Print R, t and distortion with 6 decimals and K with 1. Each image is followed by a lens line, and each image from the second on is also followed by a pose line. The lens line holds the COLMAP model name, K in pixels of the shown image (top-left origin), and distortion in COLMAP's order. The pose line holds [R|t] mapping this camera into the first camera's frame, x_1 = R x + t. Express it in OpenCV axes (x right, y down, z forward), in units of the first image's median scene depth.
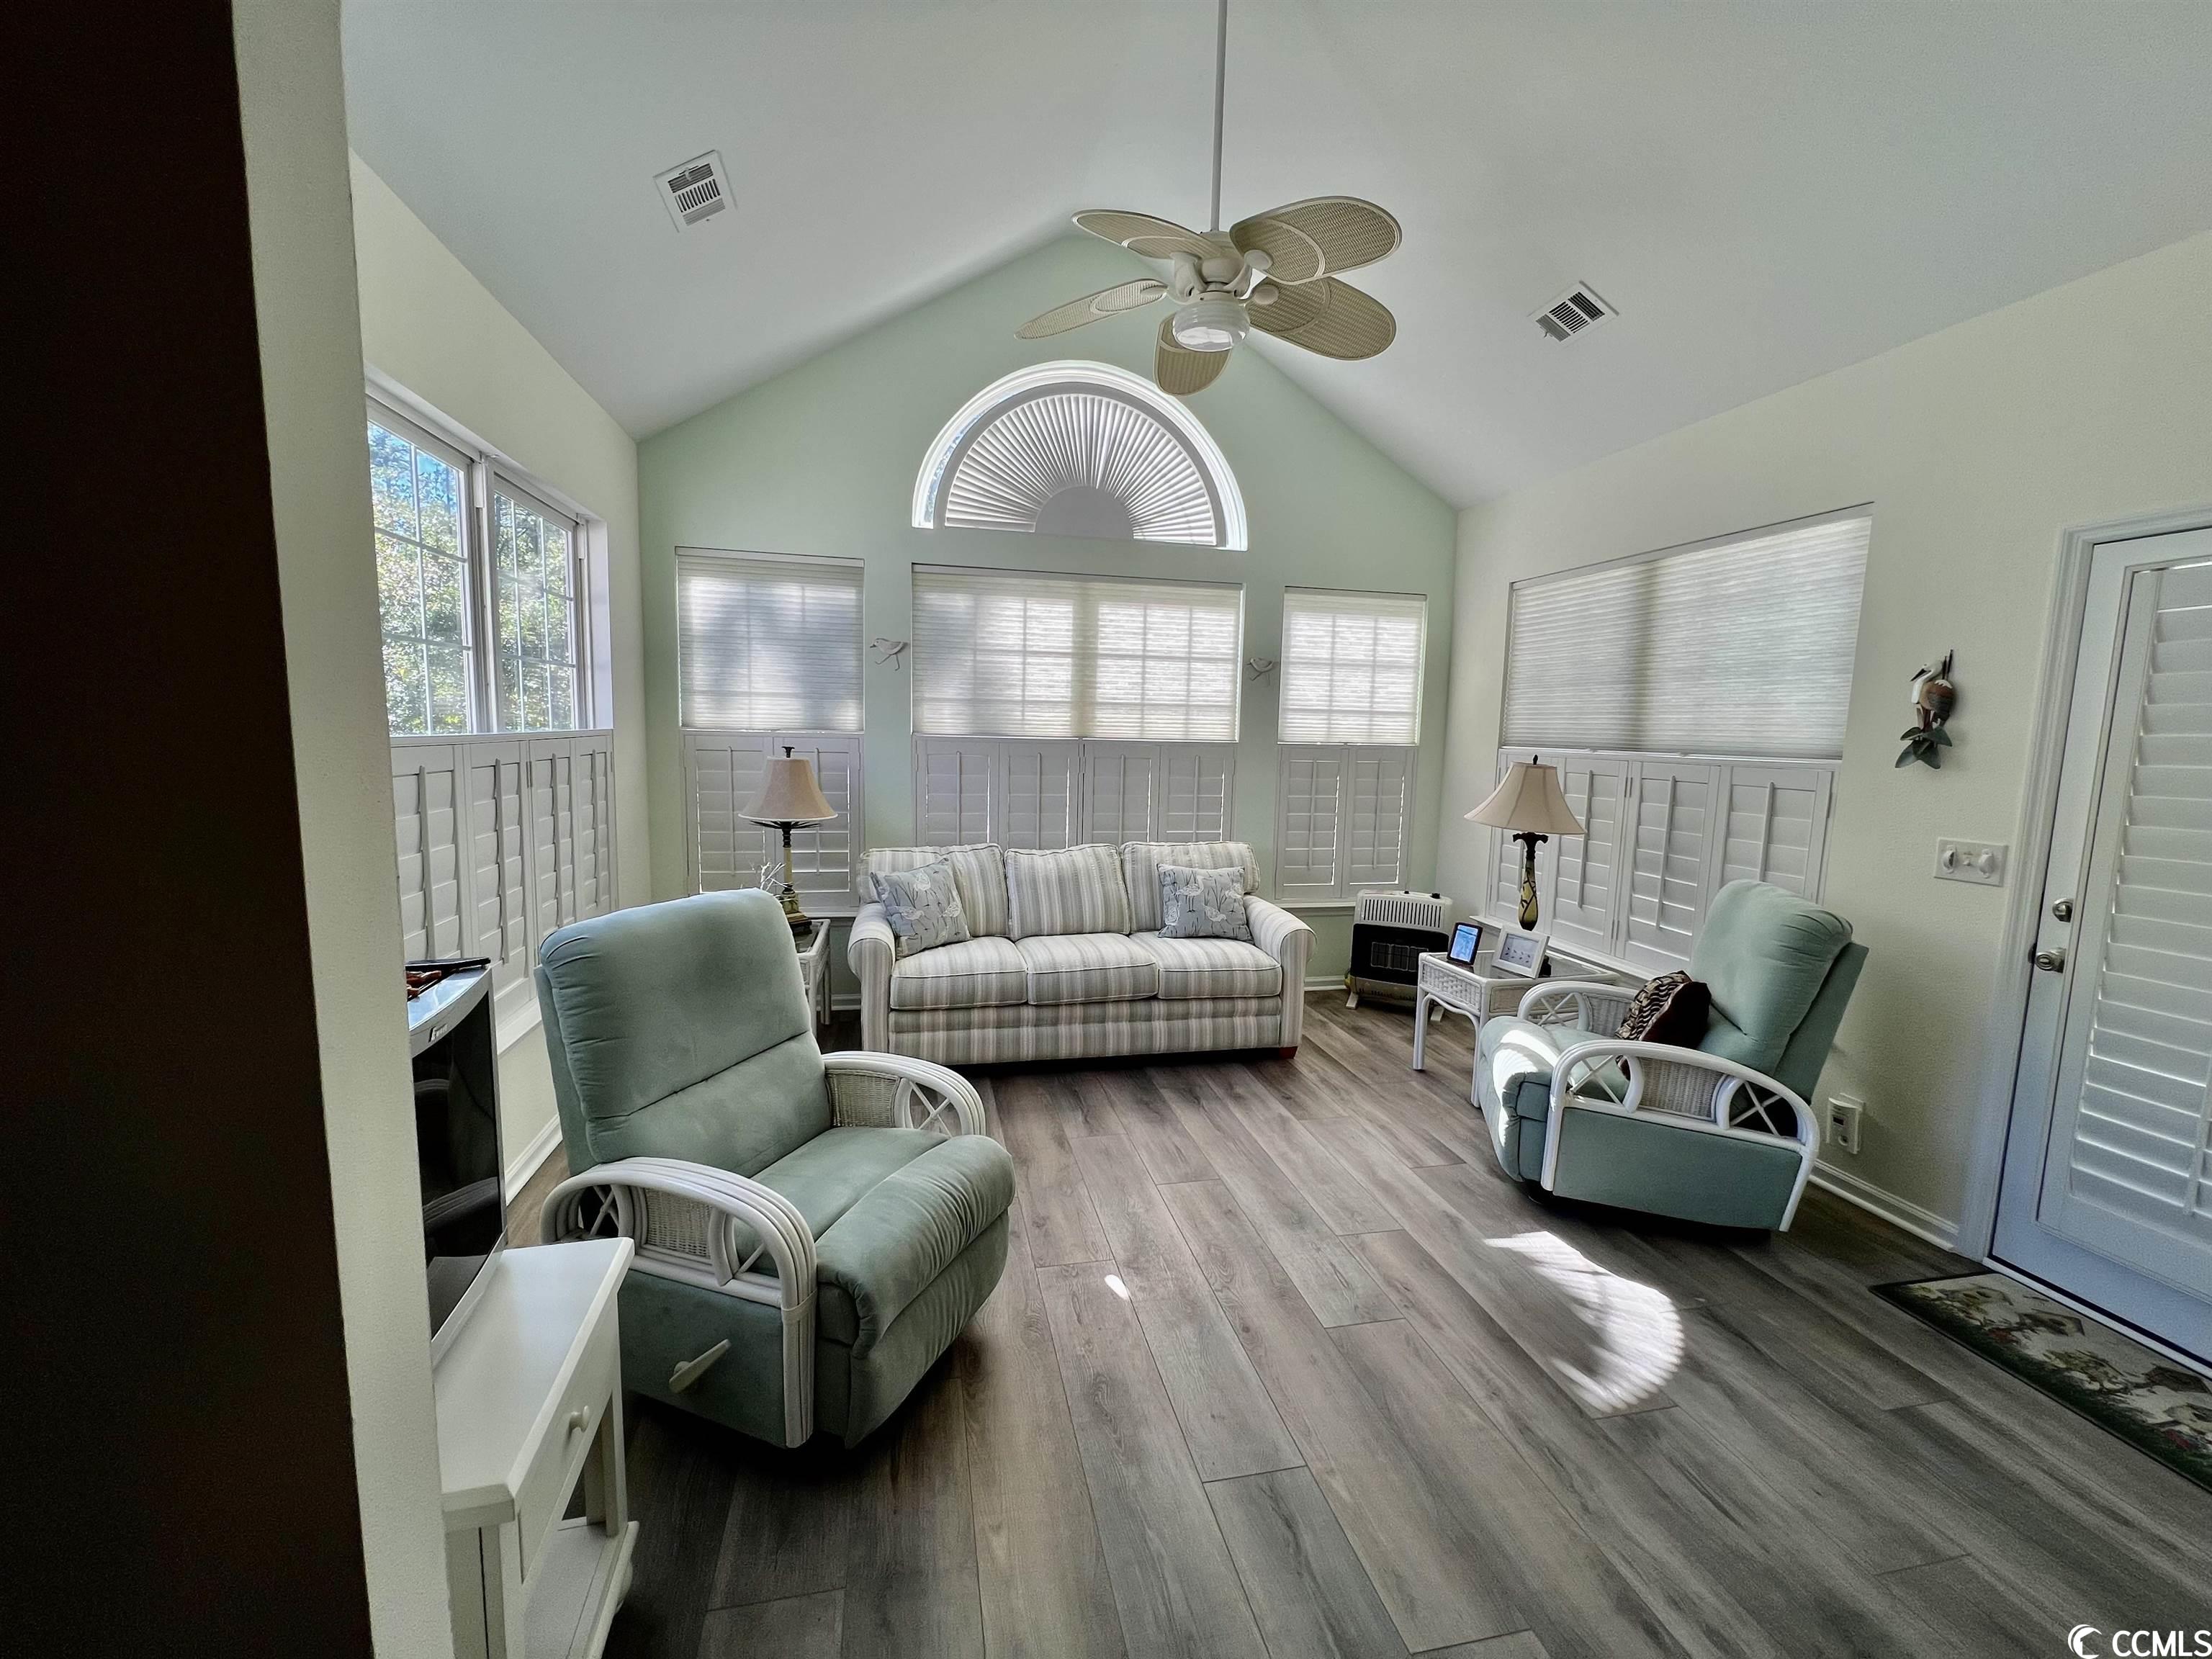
lens RADIAL K [[881.9, 0, 1097.7], [0, 881.9, 832.5], [0, 0, 1]] dist [-0.007182, 0.001096]
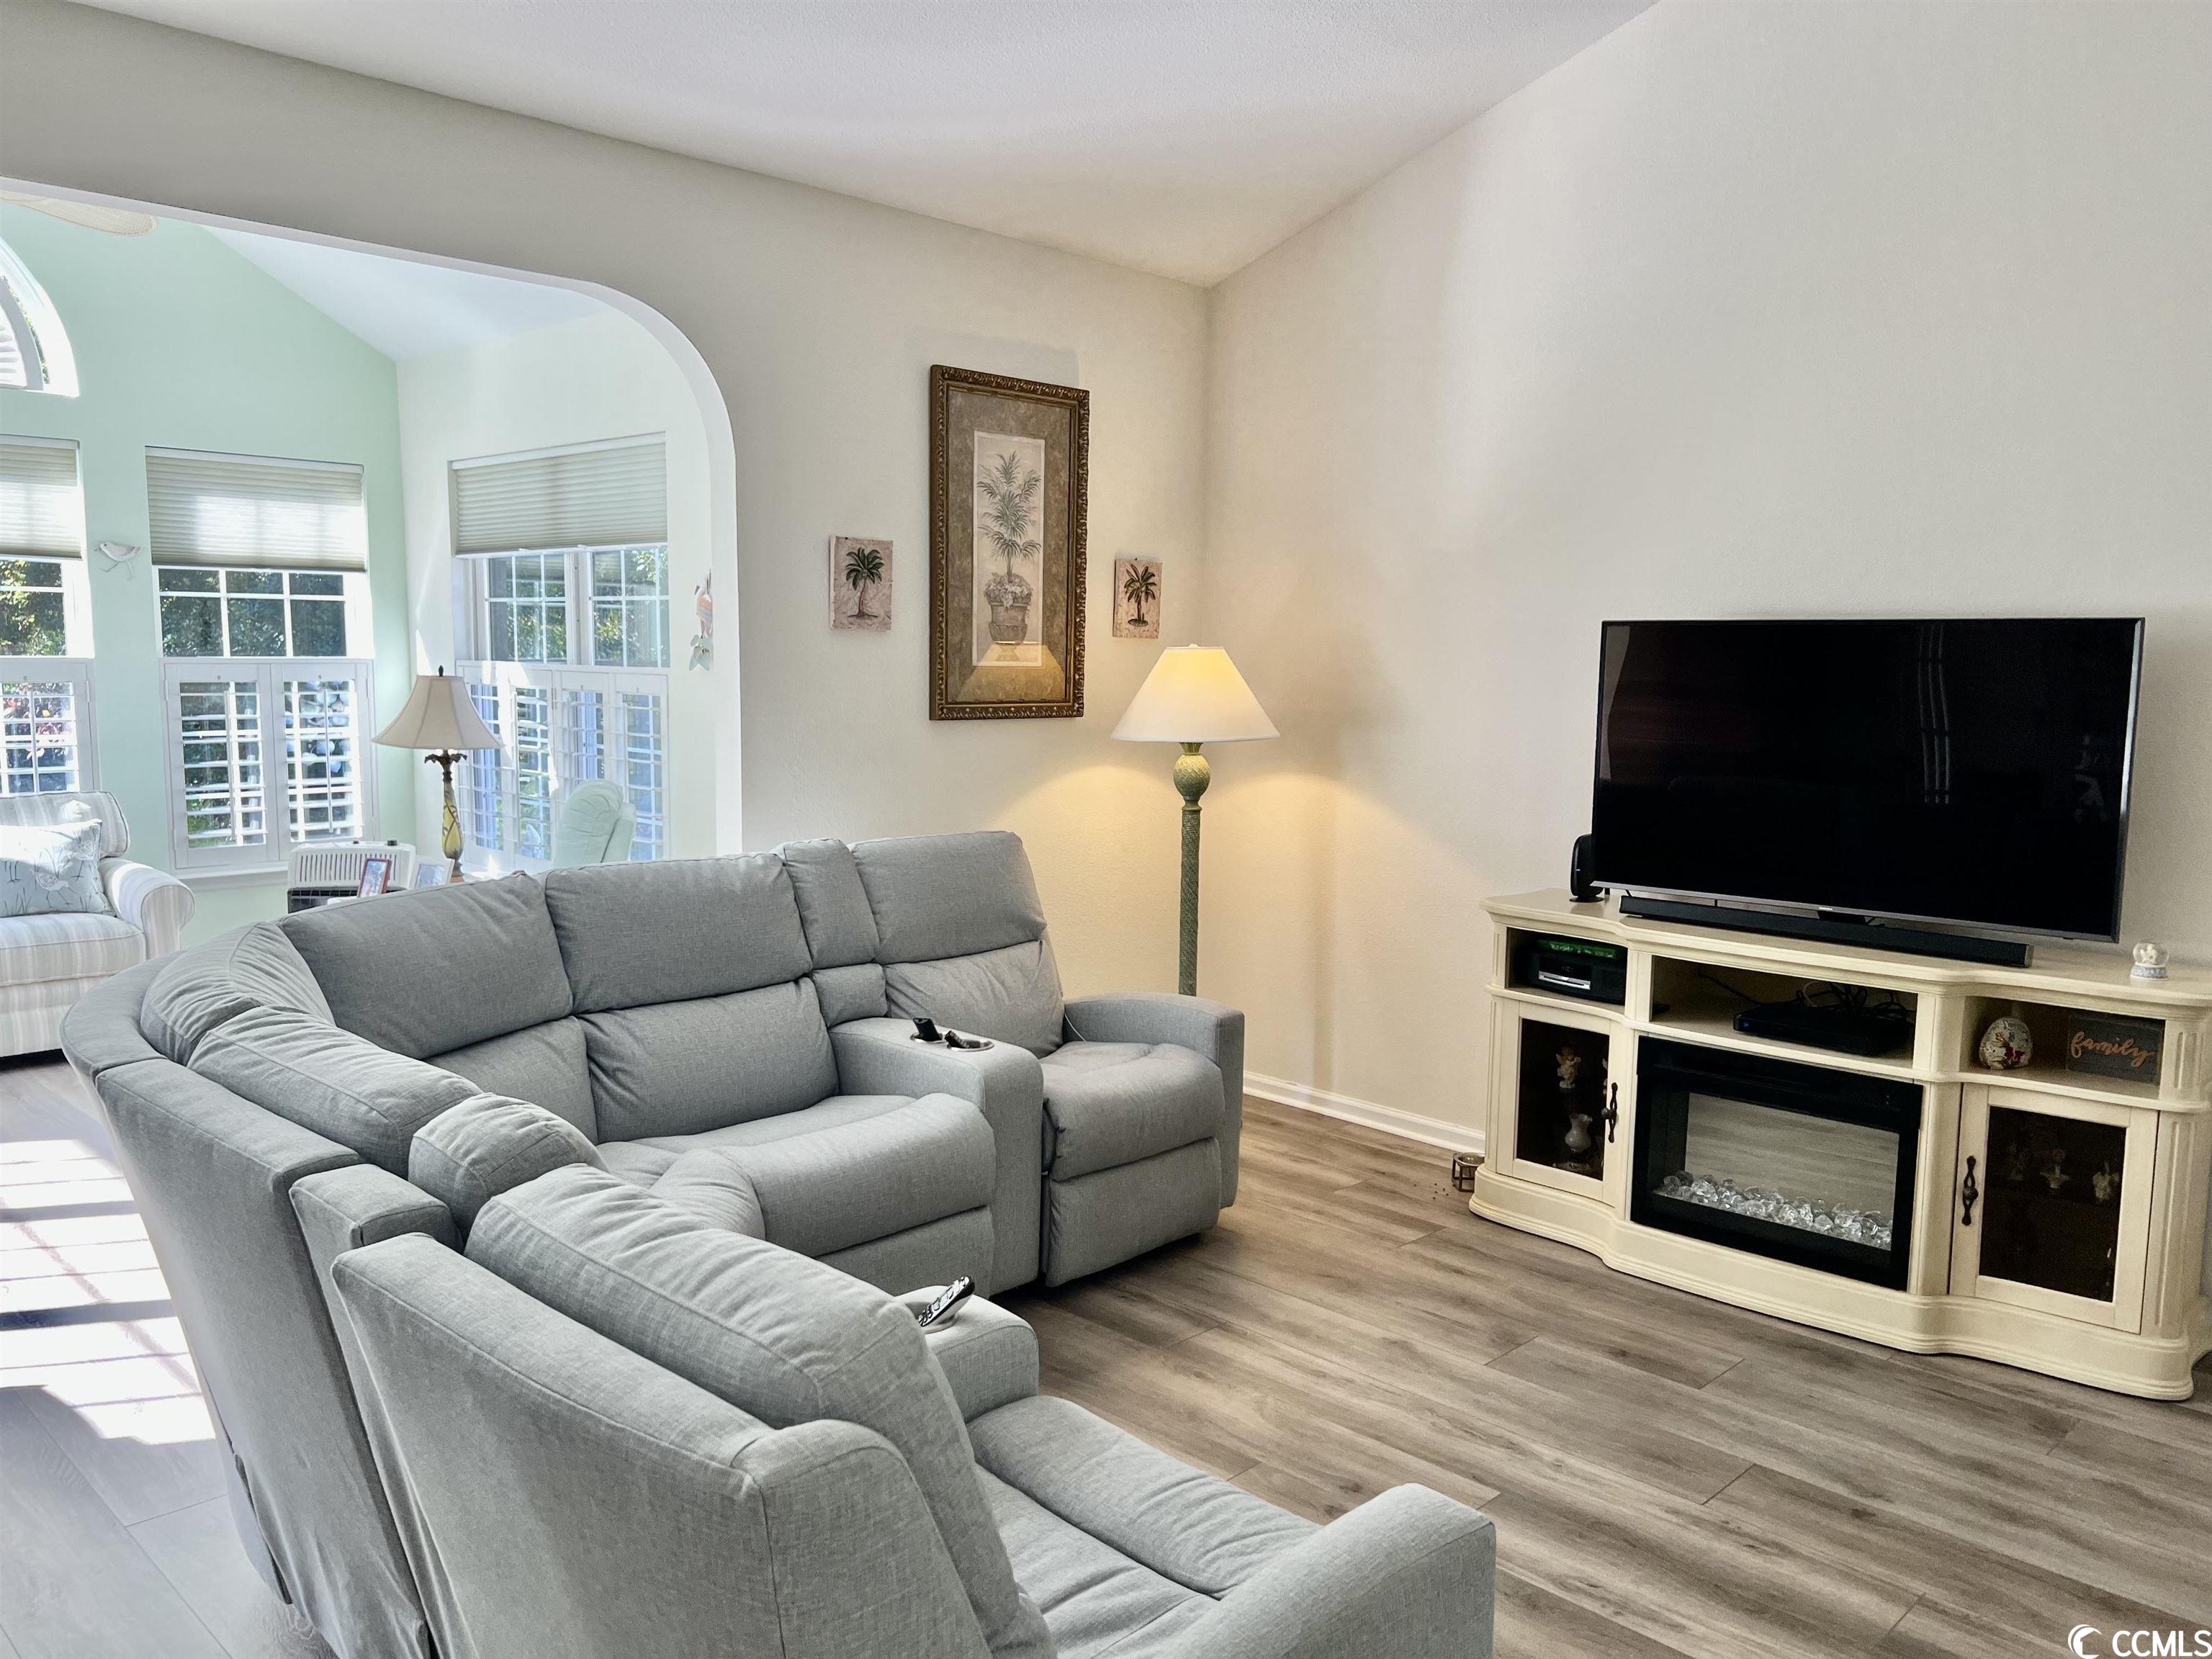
lens RADIAL K [[1684.0, 0, 1127.2], [0, 1684.0, 841.0], [0, 0, 1]] dist [0.053658, -0.053247]
pose [[0.834965, -0.075565, 0.545090, 0.129176], [0.070897, 0.997044, 0.029620, 0.095032], [-0.545717, 0.013913, 0.837854, -0.895076]]
